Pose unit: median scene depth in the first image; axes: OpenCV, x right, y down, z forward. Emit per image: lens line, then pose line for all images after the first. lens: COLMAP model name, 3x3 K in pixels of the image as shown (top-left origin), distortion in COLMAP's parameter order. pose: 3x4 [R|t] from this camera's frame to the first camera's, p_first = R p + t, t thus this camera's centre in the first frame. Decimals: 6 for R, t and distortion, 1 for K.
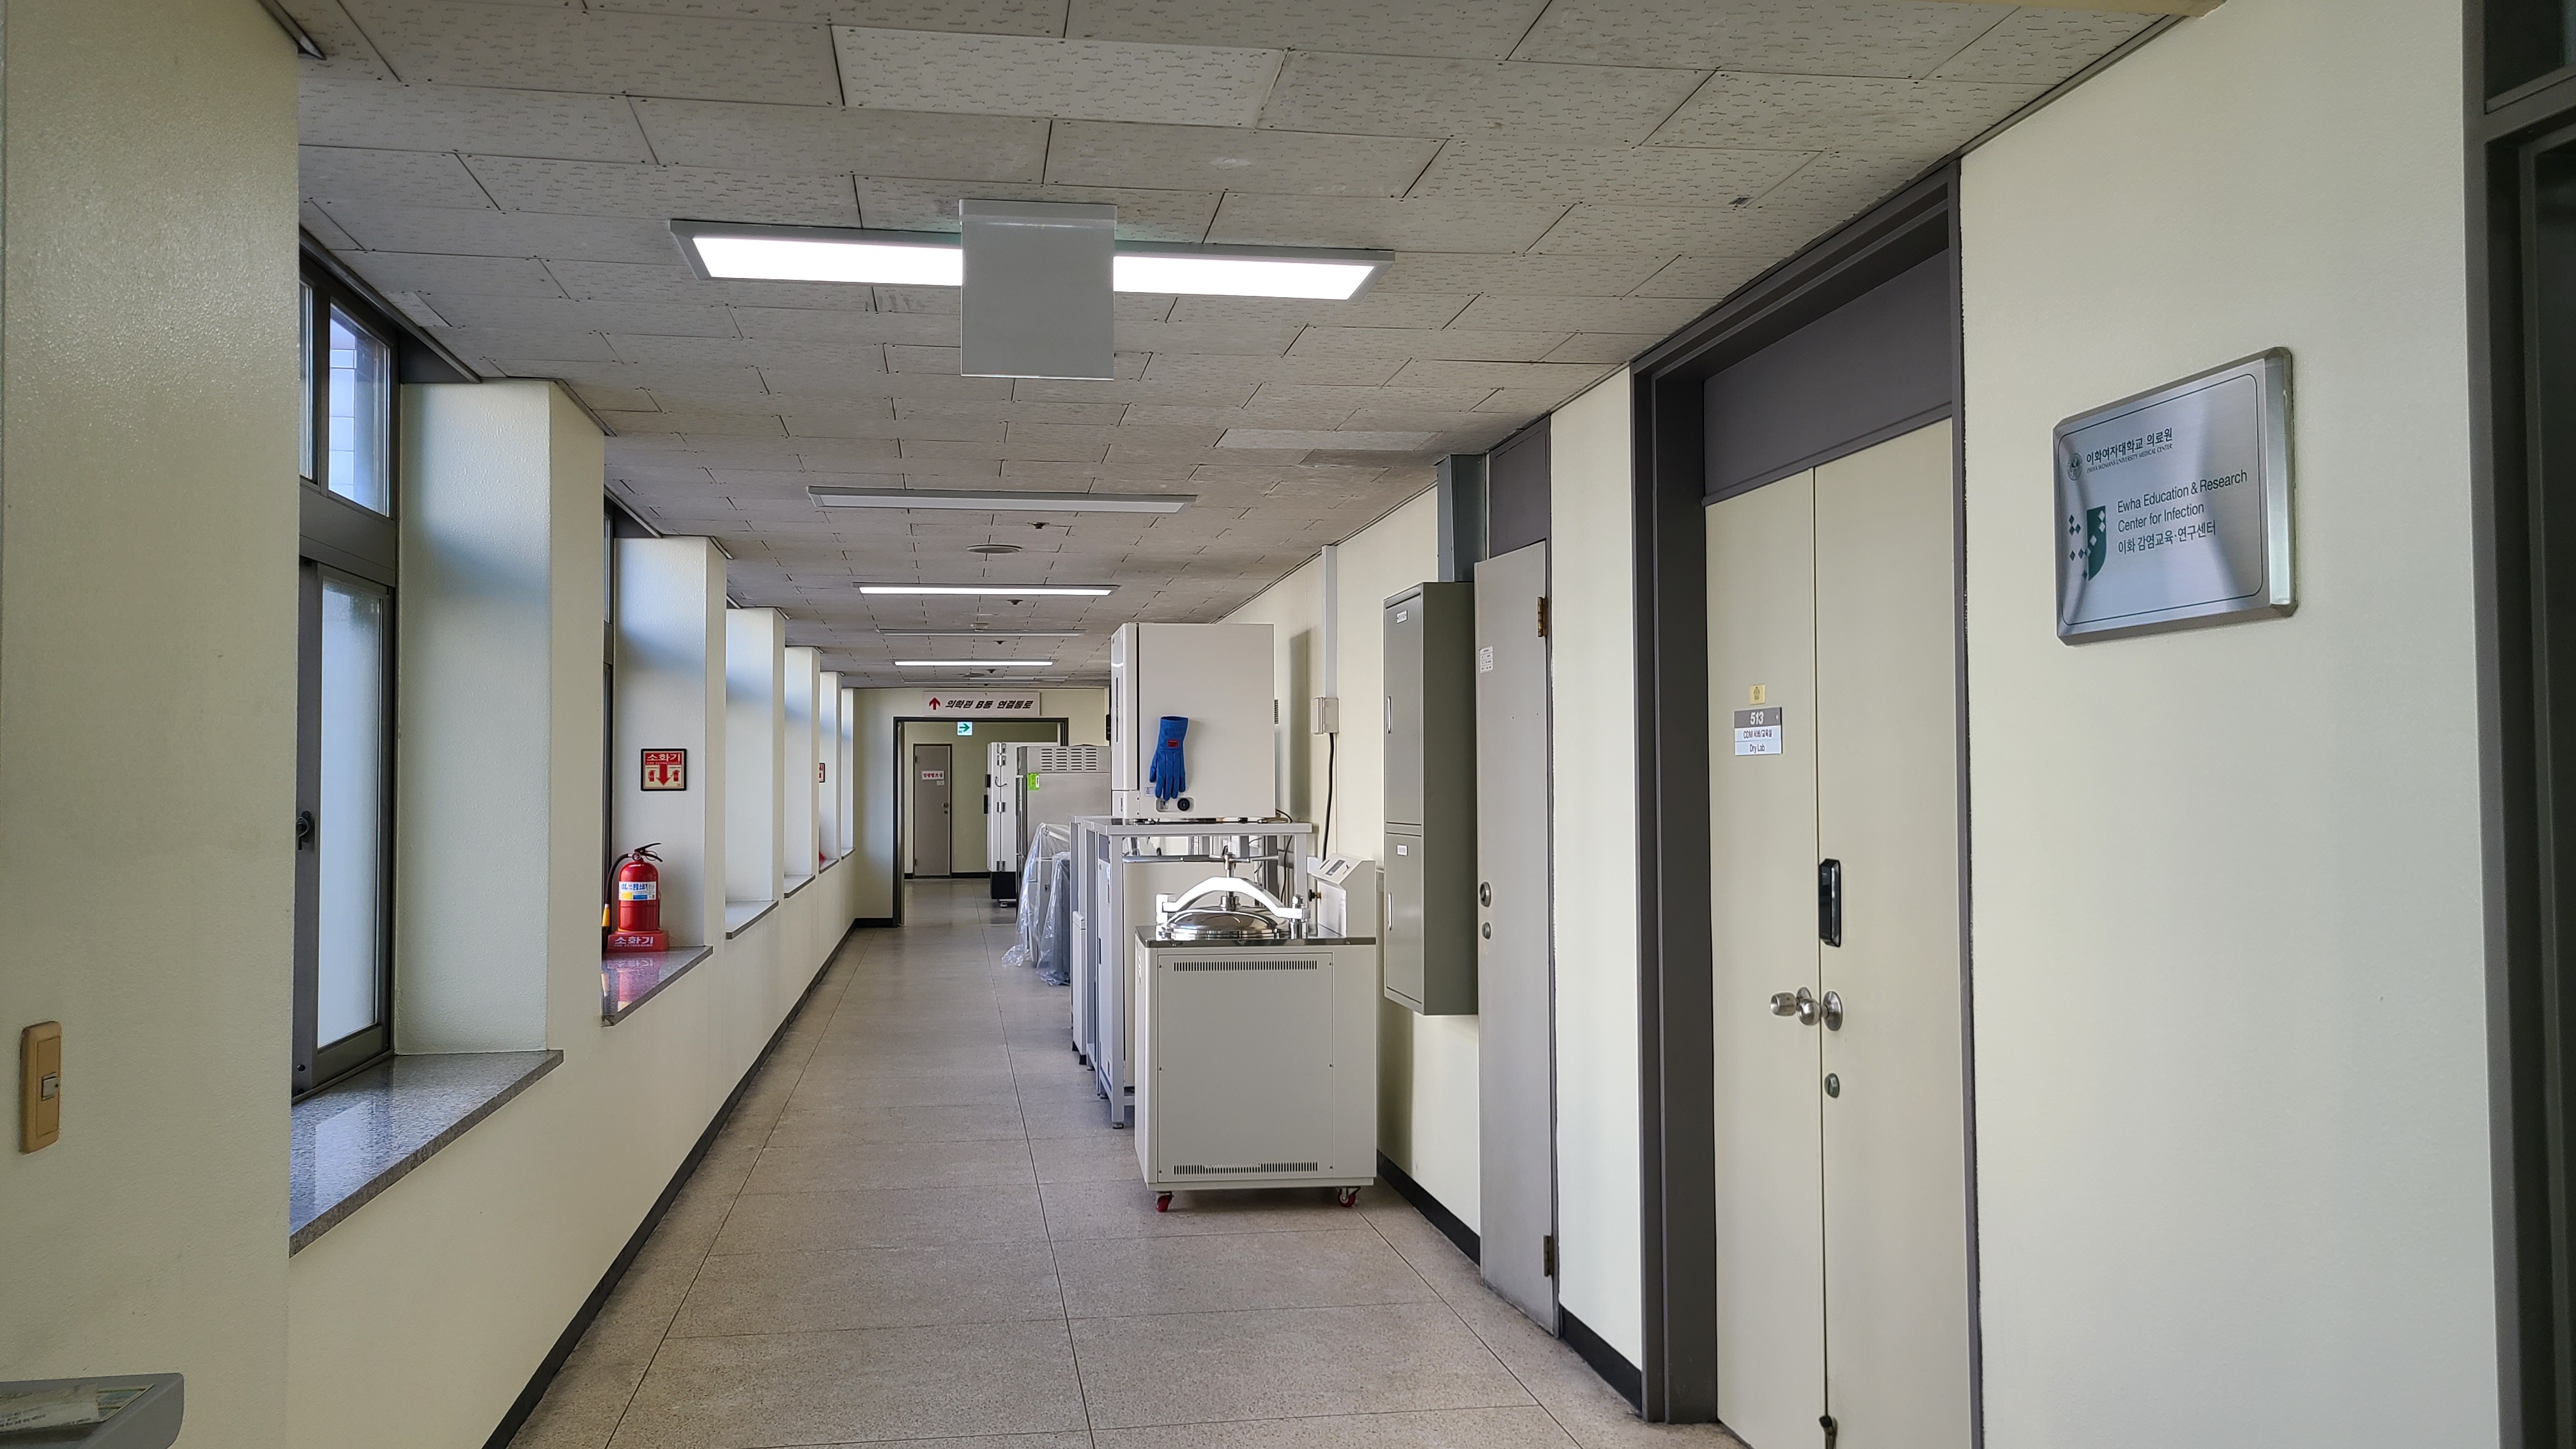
lens RADIAL K [[2103.5, 0, 1288.0], [0, 2103.5, 724.5], [0, 0, 1]] dist [-0.002189, 0.002490]
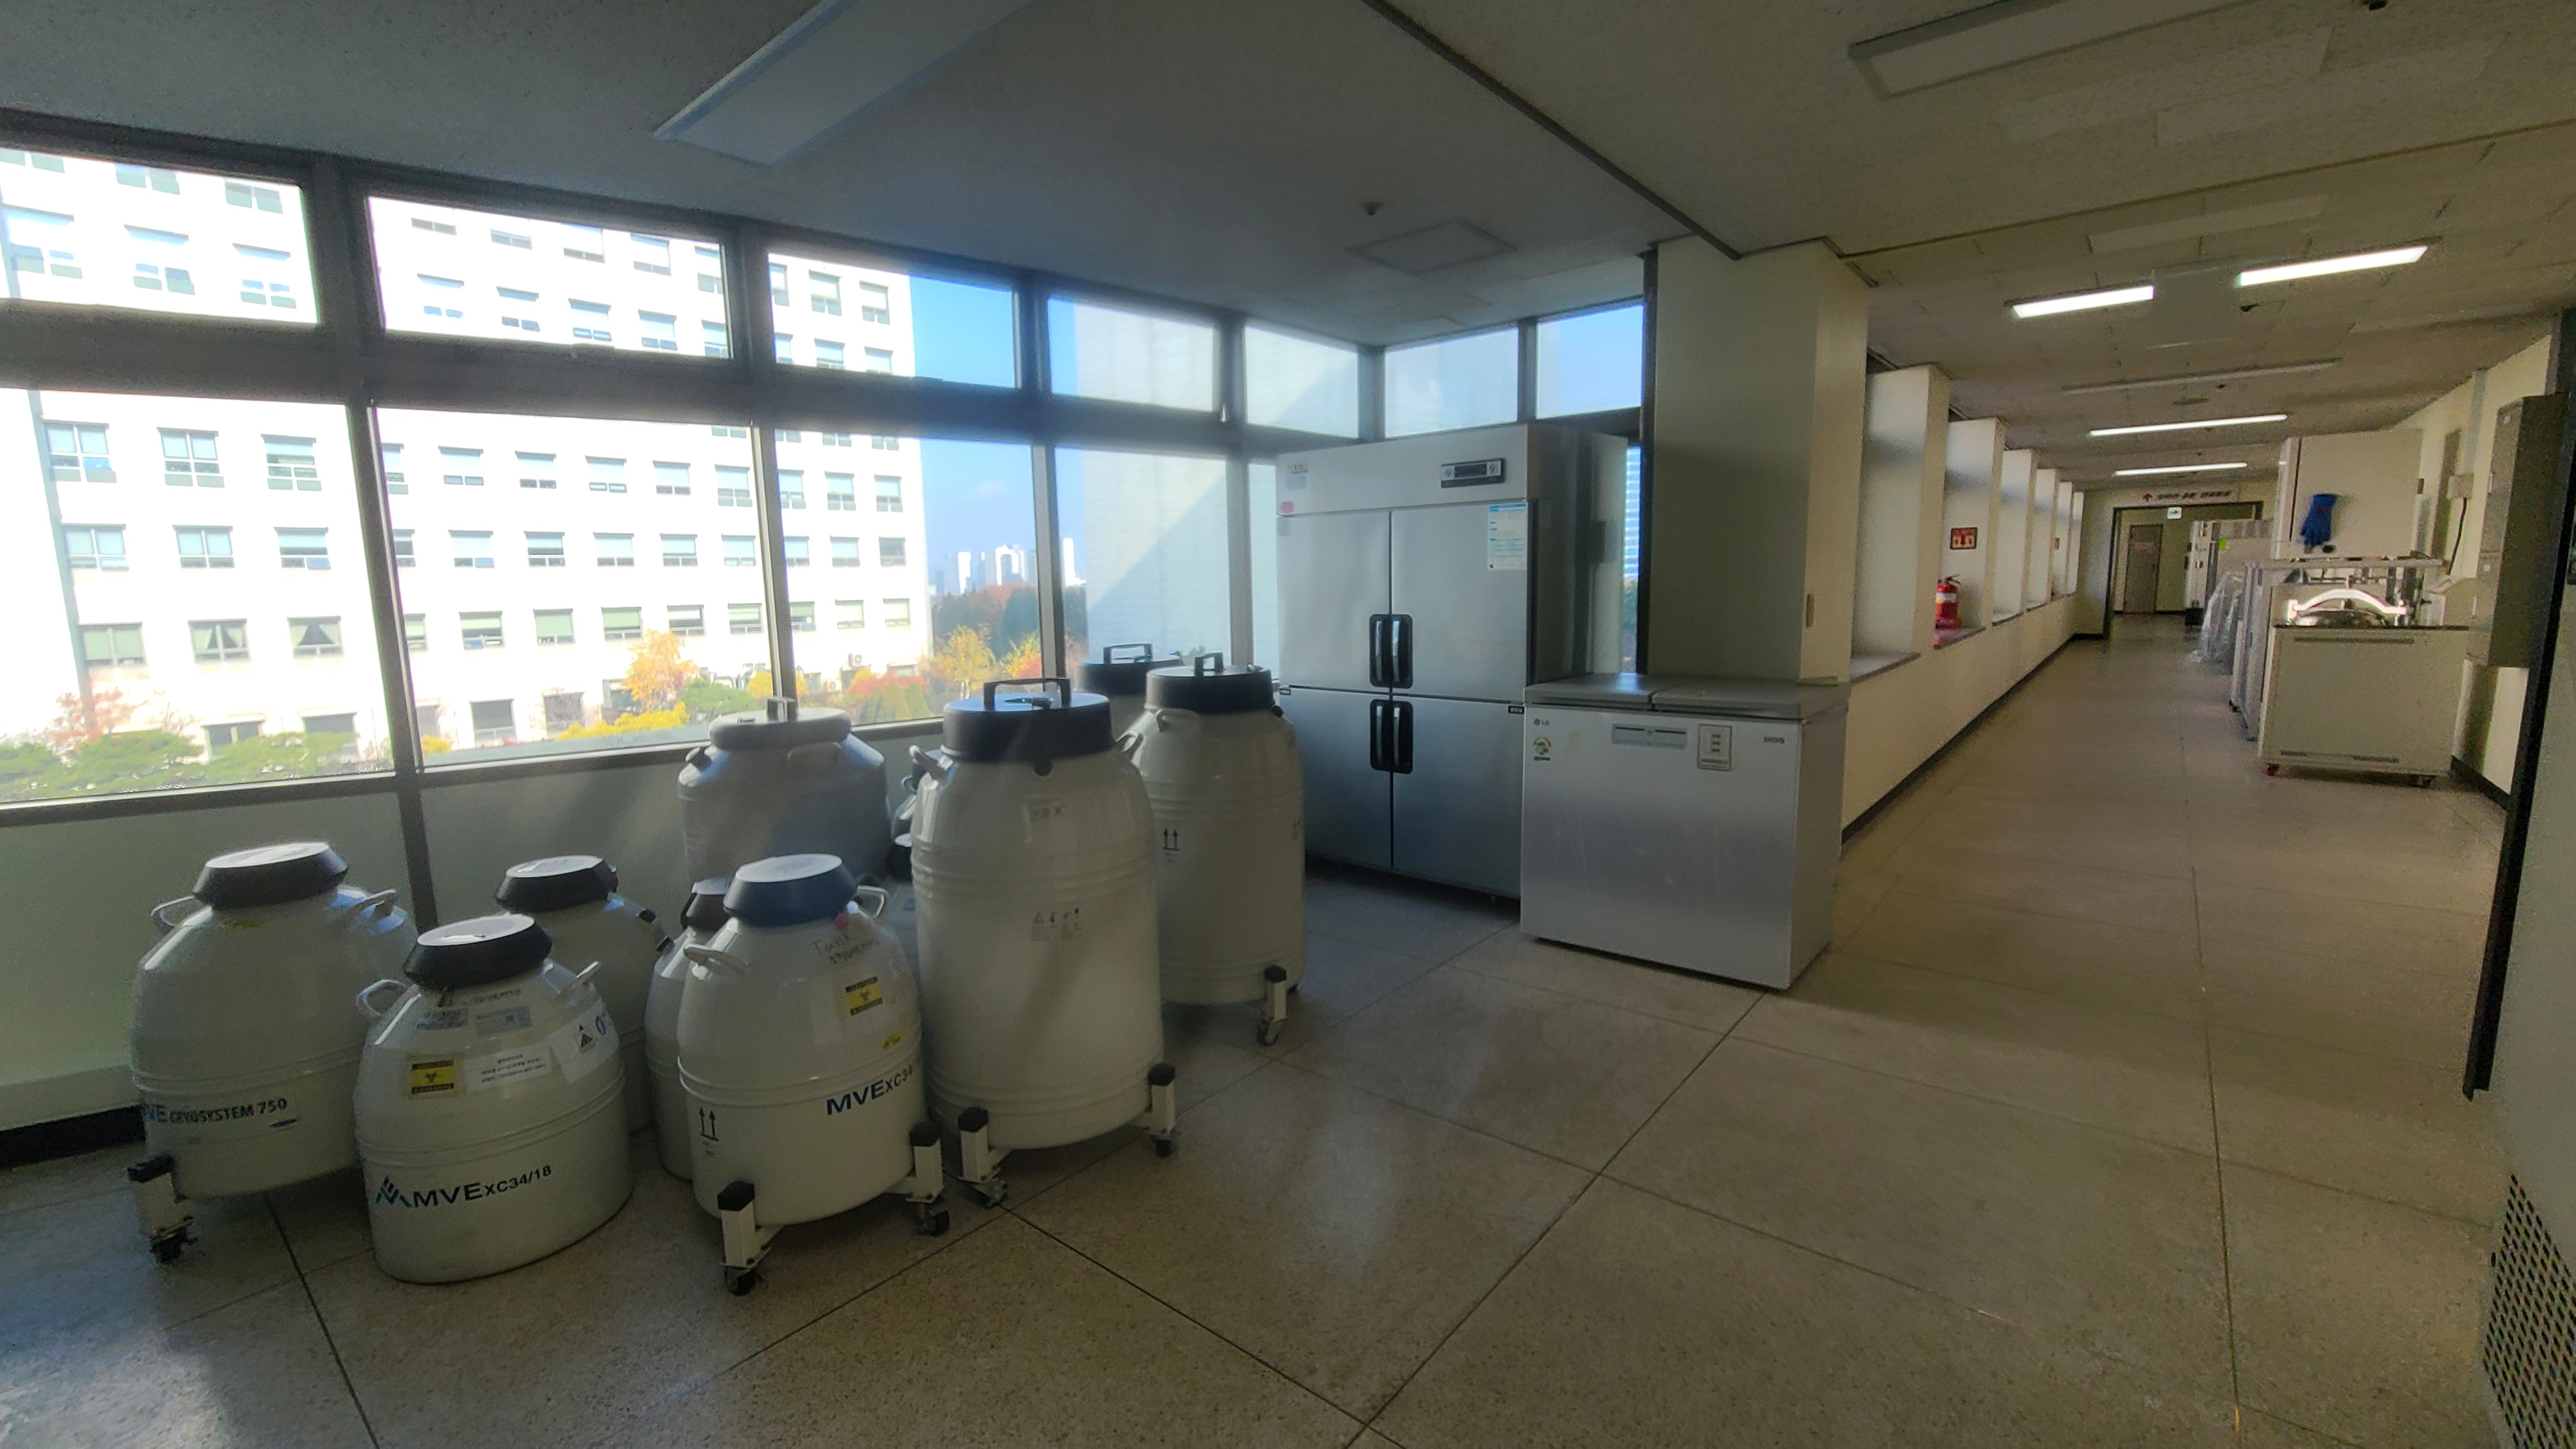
lens RADIAL K [[1084.0, 0, 1288.0], [0, 1084.0, 724.5], [0, 0, 1]] dist [0.016699, -0.000277]
pose [[0.678810, 0.089675, -0.728818, 0.033691], [0.040905, 0.986356, 0.159461, 0.003098], [0.733174, -0.138056, 0.665881, -0.155626]]
